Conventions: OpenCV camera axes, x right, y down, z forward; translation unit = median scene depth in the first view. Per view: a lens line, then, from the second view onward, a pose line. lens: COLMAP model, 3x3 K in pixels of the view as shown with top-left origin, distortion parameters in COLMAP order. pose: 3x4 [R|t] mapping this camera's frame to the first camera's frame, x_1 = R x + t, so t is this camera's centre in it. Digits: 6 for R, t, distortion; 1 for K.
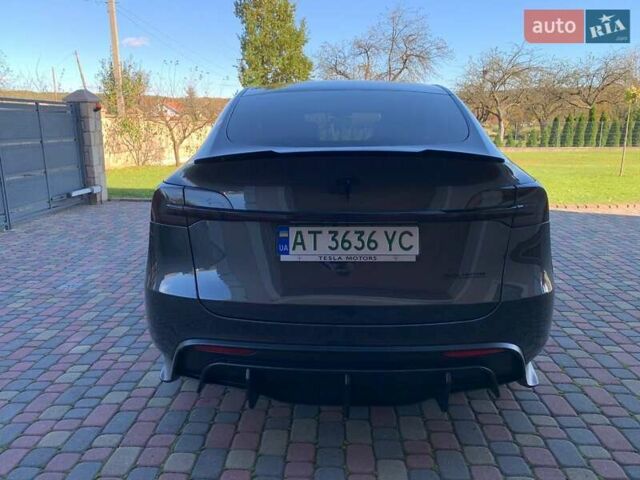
lens RADIAL K [[490.1, 0, 316.6], [0, 490.1, 238.3], [0, 0, 1]] dist [0.016521, -0.016592]
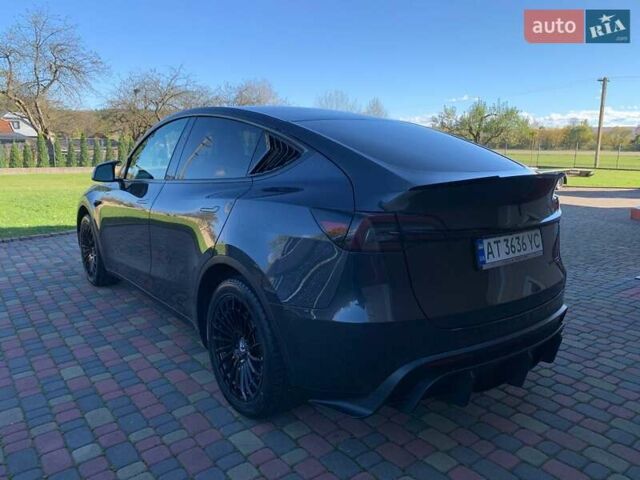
lens RADIAL K [[490.1, 0, 315.7], [0, 490.1, 240.5], [0, 0, 1]] dist [0.016521, -0.016592]
pose [[0.766840, -0.109250, 0.632472, -0.692156], [0.128916, 0.991543, 0.014970, -0.057033], [-0.628758, 0.070056, 0.774439, 0.212776]]
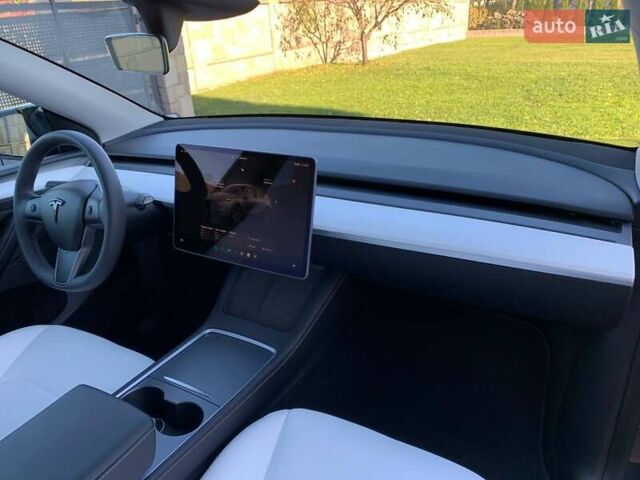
lens RADIAL K [[490.1, 0, 324.1], [0, 490.1, 246.0], [0, 0, 1]] dist [0.016521, -0.016592]
pose [[0.883721, 0.163765, -0.438428, 0.304633], [-0.053952, 0.966184, 0.252148, -0.355569], [0.464894, -0.199174, 0.862672, 1.358397]]
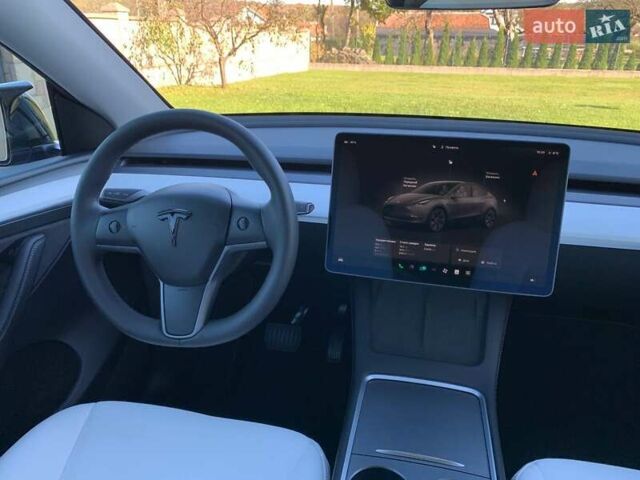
lens RADIAL K [[490.1, 0, 320.1], [0, 490.1, 233.9], [0, 0, 1]] dist [0.016521, -0.016592]
pose [[0.984017, 0.084409, -0.156799, 0.050286], [-0.058812, 0.985159, 0.161252, -0.314787], [0.168083, -0.149453, 0.974378, 1.361020]]
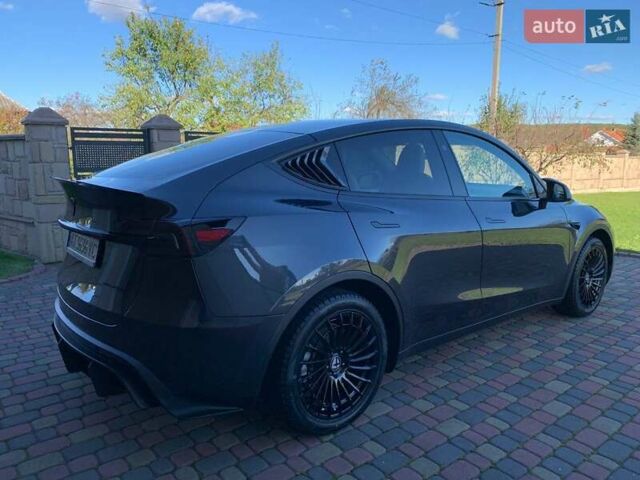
lens RADIAL K [[490.1, 0, 323.9], [0, 490.1, 240.5], [0, 0, 1]] dist [0.016521, -0.016592]
pose [[0.673430, 0.139926, -0.725887, 0.942994], [-0.178733, 0.983610, 0.023790, -0.098913], [0.717319, 0.113718, 0.687402, 0.335460]]
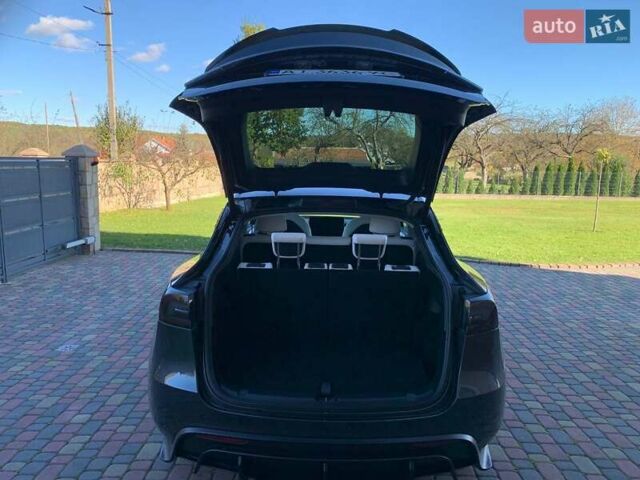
lens RADIAL K [[490.1, 0, 317.7], [0, 490.1, 244.0], [0, 0, 1]] dist [0.016521, -0.016592]
pose [[0.999413, 0.019920, 0.027886, 0.000844], [-0.018136, 0.997859, -0.062836, -0.104443], [-0.029078, 0.062293, 0.997634, -0.123212]]
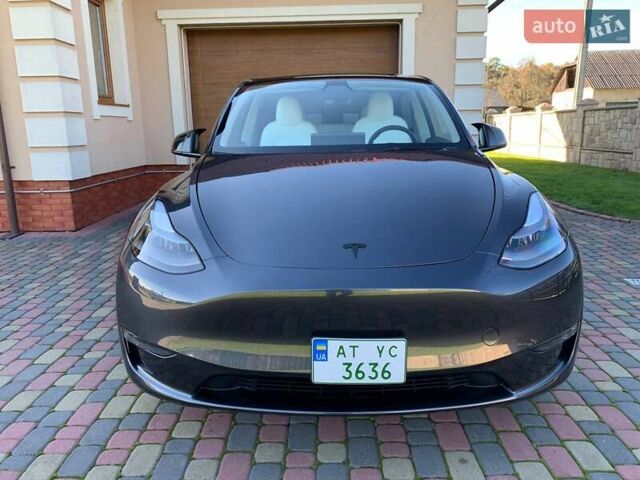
lens RADIAL K [[490.1, 0, 319.2], [0, 490.1, 239.6], [0, 0, 1]] dist [0.016521, -0.016592]
pose [[-0.999265, 0.029447, -0.024536, 0.158227], [0.015545, 0.896479, 0.442814, -0.585385], [0.035036, 0.442107, -0.896278, 2.693133]]
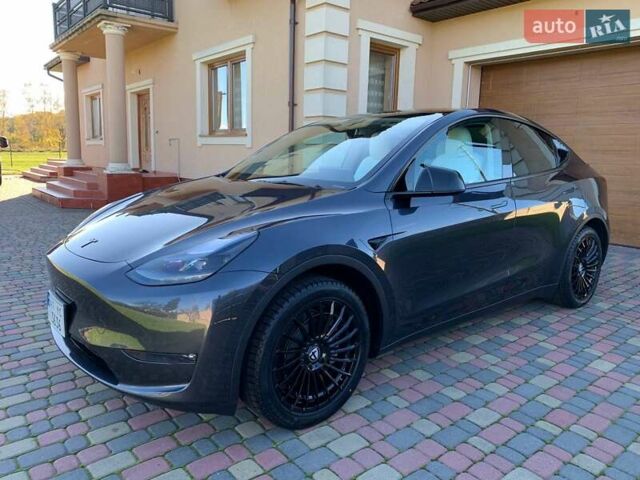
lens RADIAL K [[490.1, 0, 323.7], [0, 490.1, 239.9], [0, 0, 1]] dist [0.016521, -0.016592]
pose [[-0.677327, -0.139326, 0.722369, -0.787227], [0.147989, 0.936028, 0.319297, -0.528361], [-0.720644, 0.323171, -0.613378, 2.398975]]
